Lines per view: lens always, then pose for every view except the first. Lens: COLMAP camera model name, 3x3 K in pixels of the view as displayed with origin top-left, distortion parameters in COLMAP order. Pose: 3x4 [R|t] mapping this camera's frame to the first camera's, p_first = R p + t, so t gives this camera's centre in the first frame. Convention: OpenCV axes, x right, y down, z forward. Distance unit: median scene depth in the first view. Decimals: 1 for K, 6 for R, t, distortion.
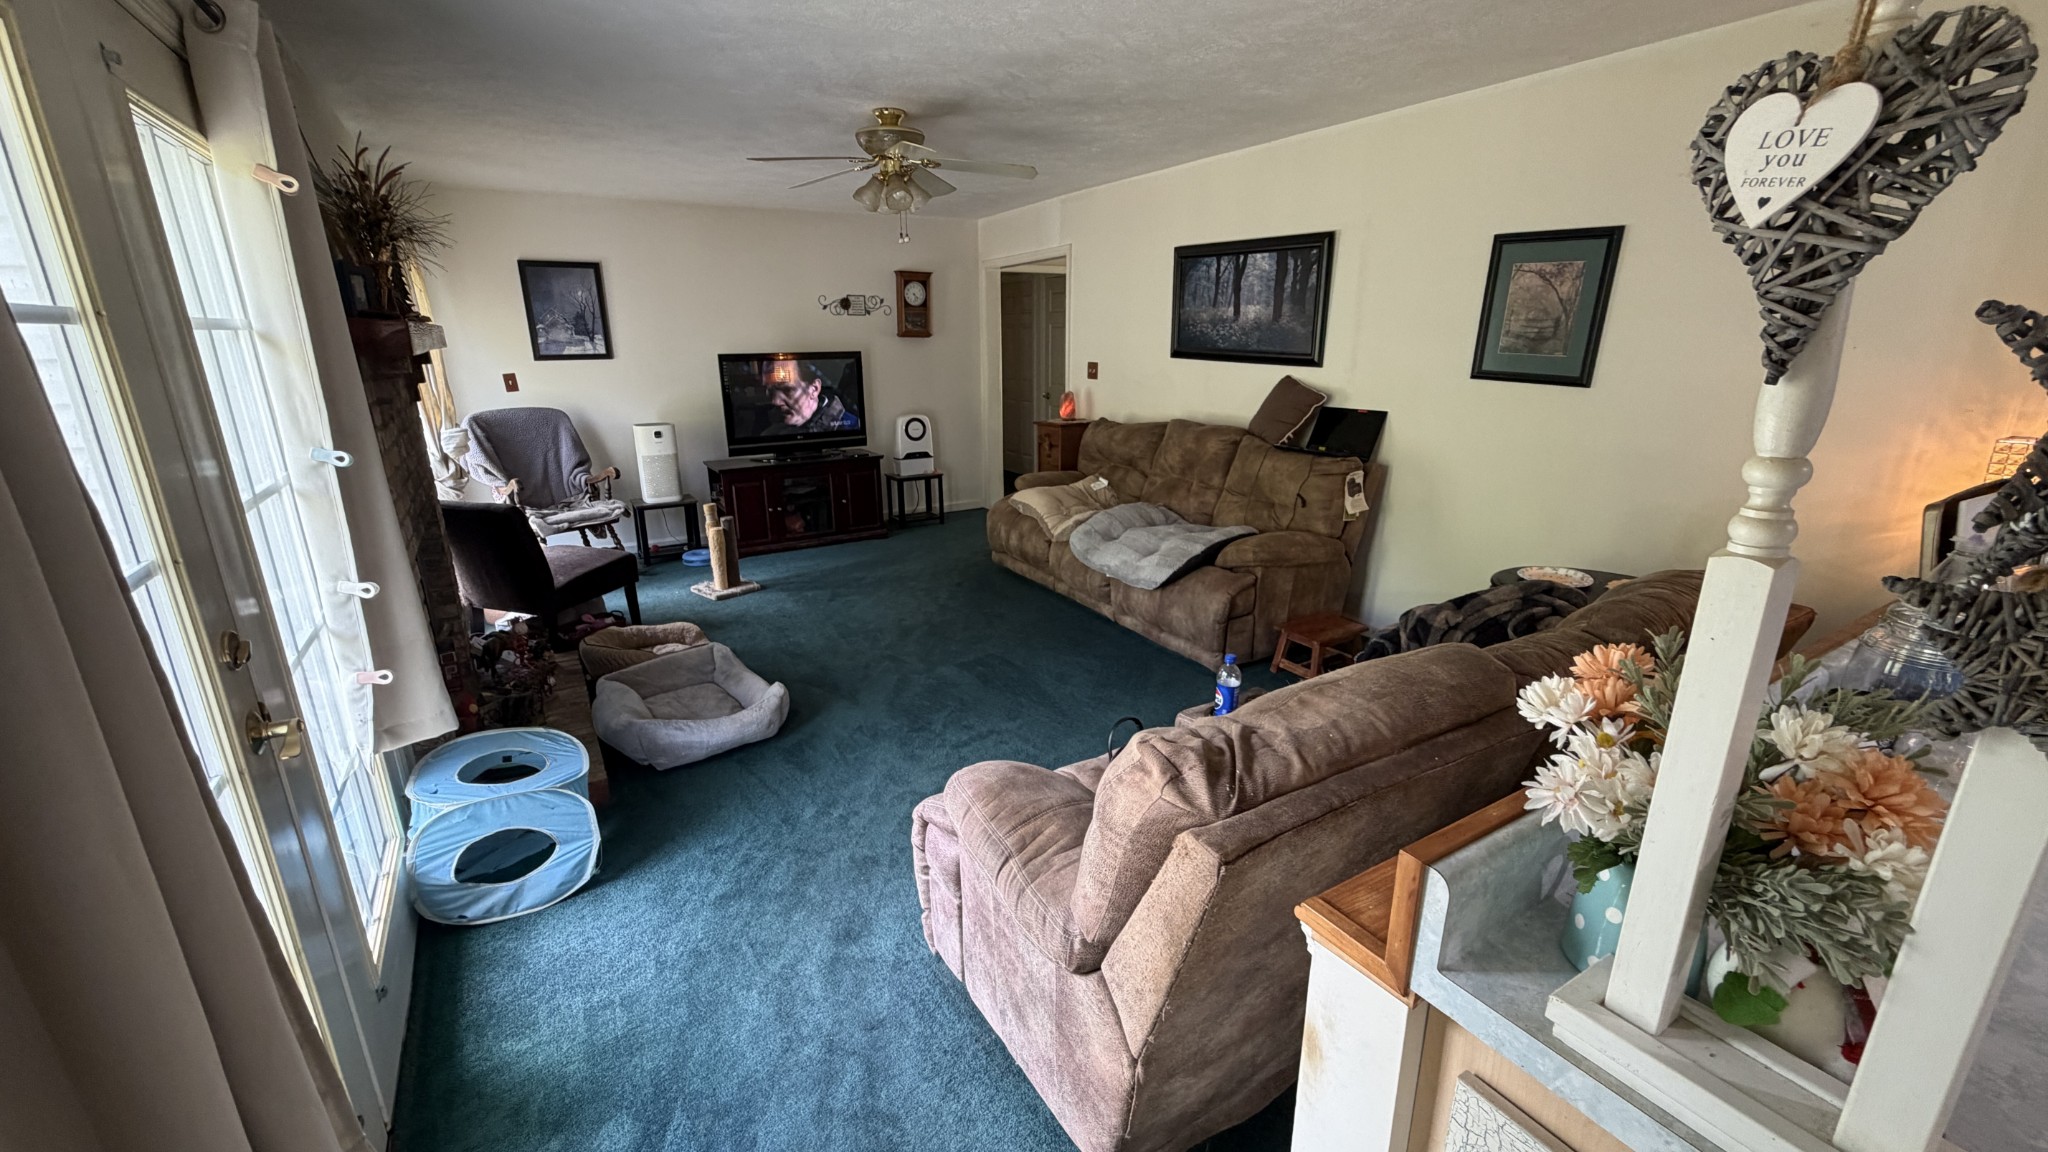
lens RADIAL K [[811.1, 0, 1019.7], [0, 811.1, 569.1], [0, 0, 1]] dist [0.002362, 0.000033]
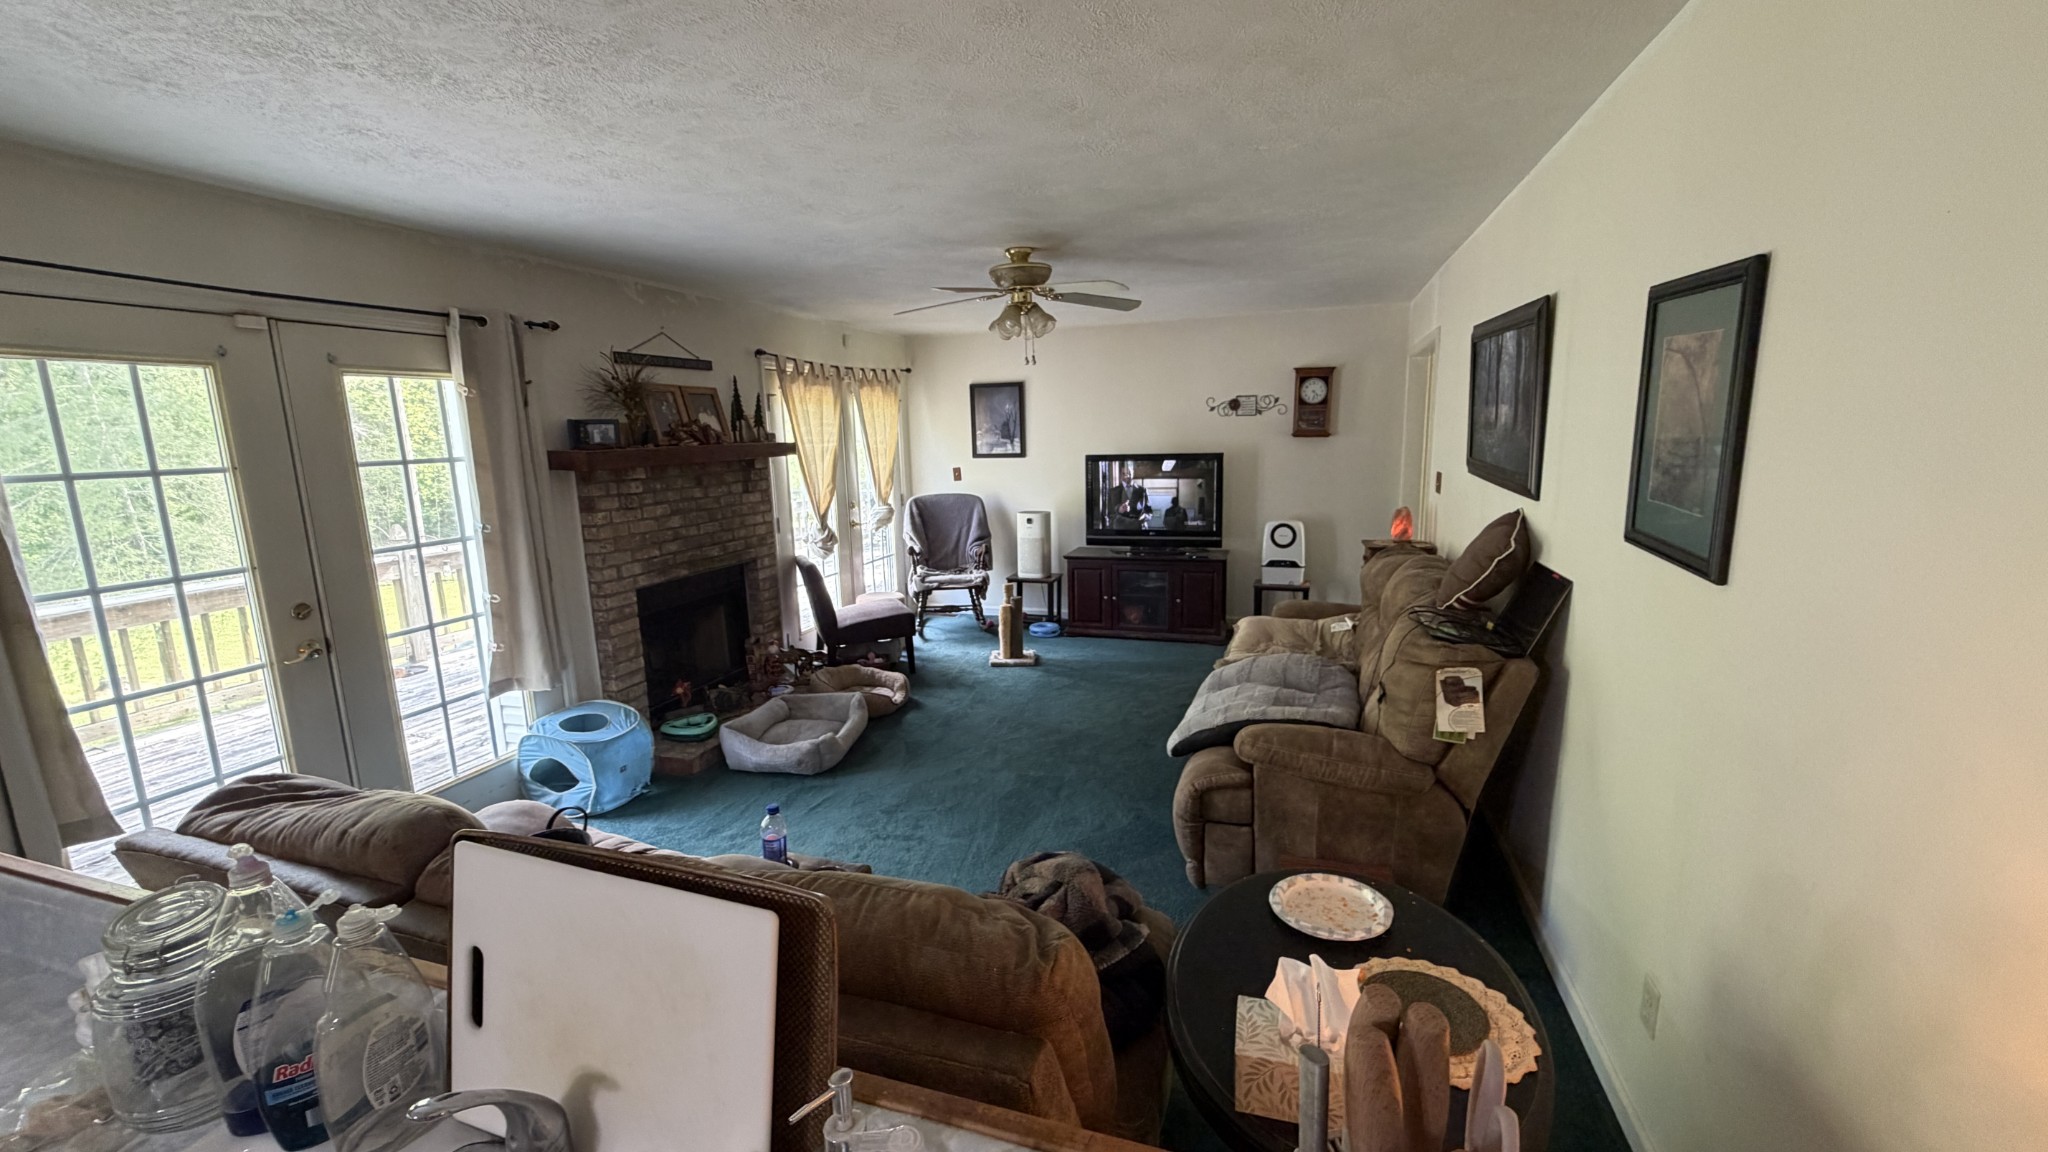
lens RADIAL K [[811.1, 0, 1023.2], [0, 811.1, 575.2], [0, 0, 1]] dist [0.002362, 0.000033]
pose [[0.654668, 0.126757, -0.745213, 0.450393], [-0.192415, 0.981311, -0.002119, -0.085247], [0.731017, 0.144778, 0.666823, 0.217915]]
